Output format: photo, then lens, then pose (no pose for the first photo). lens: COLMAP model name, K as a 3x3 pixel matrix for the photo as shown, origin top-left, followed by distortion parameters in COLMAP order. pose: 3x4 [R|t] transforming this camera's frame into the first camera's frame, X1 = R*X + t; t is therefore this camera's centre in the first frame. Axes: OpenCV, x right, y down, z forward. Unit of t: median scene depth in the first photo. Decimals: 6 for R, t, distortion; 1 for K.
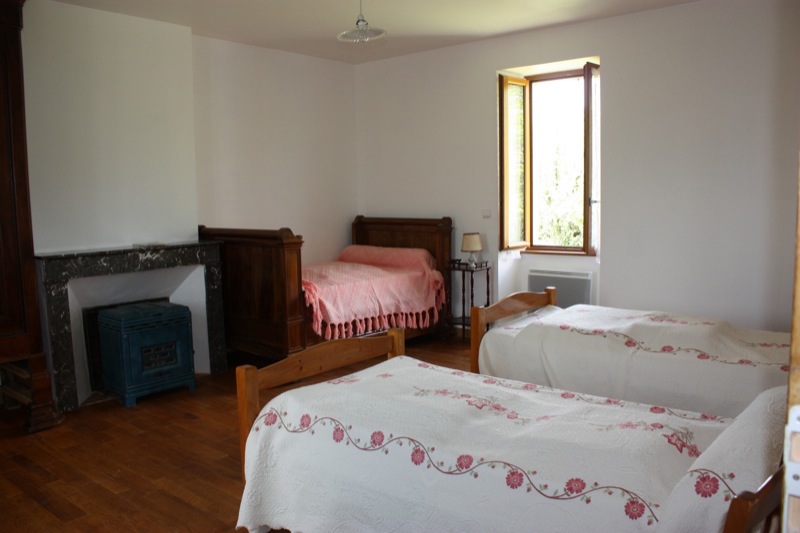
lens RADIAL K [[691.6, 0, 400.3], [0, 691.6, 266.0], [0, 0, 1]] dist [-0.013111, -0.004230]
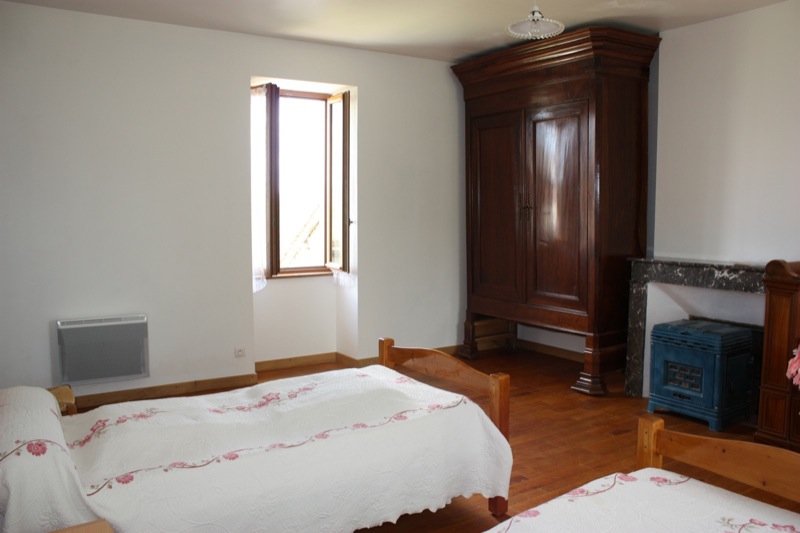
lens RADIAL K [[691.6, 0, 400.2], [0, 691.6, 266.8], [0, 0, 1]] dist [-0.013111, -0.004230]
pose [[-0.280796, 0.107504, -0.953728, 0.650932], [-0.096439, 0.985517, 0.139481, -0.114357], [0.954910, 0.131143, -0.266362, 0.857202]]
